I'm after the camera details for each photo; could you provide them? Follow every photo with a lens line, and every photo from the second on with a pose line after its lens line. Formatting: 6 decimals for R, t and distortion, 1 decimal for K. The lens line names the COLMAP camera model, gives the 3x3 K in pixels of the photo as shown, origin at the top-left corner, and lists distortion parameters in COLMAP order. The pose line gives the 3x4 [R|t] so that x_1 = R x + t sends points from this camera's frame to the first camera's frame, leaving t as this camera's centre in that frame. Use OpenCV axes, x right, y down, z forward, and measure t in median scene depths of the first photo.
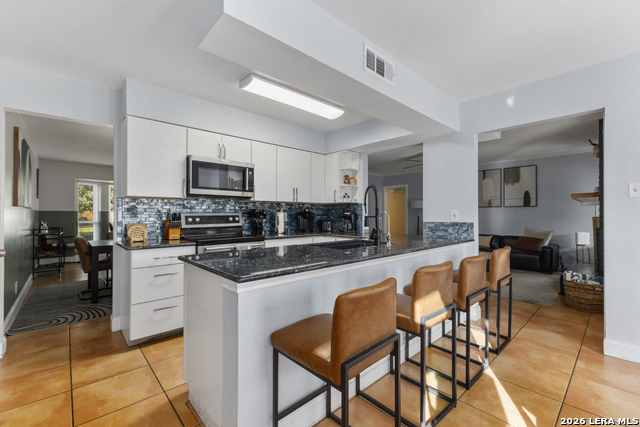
lens RADIAL K [[277.9, 0, 318.4], [0, 277.9, 210.2], [0, 0, 1]] dist [0.009341, -0.001923]
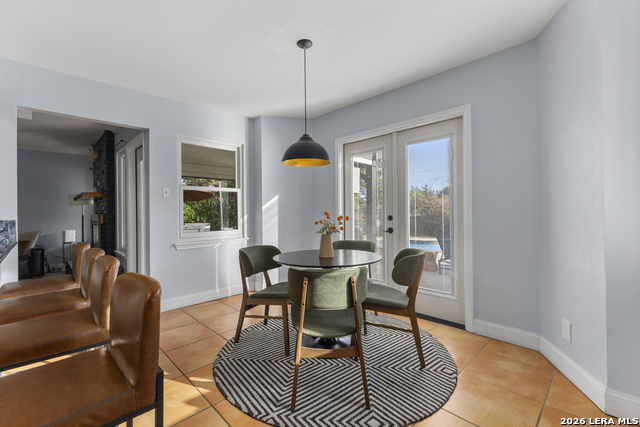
lens RADIAL K [[277.9, 0, 319.8], [0, 277.9, 215.6], [0, 0, 1]] dist [0.009341, -0.001923]
pose [[-0.045844, -0.008750, 0.998910, -0.210252], [-0.000790, 0.999962, 0.008723, 0.020872], [-0.998948, -0.000389, -0.045849, 0.163949]]
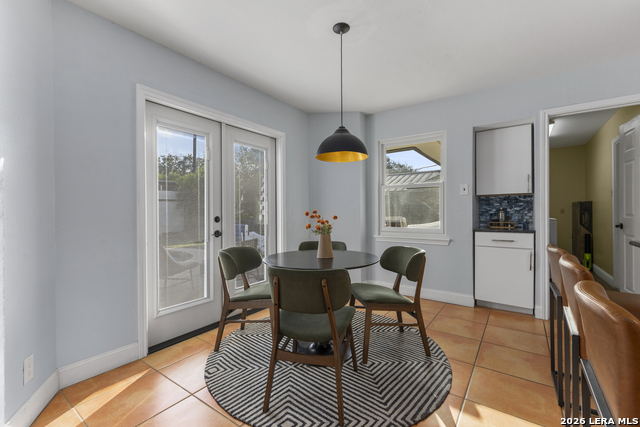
lens RADIAL K [[277.9, 0, 318.3], [0, 277.9, 215.7], [0, 0, 1]] dist [0.009341, -0.001923]
pose [[-0.977478, 0.009837, -0.210807, 0.547816], [0.010501, 0.999943, -0.002031, 0.030318], [0.210775, -0.004199, -0.977526, 0.697963]]
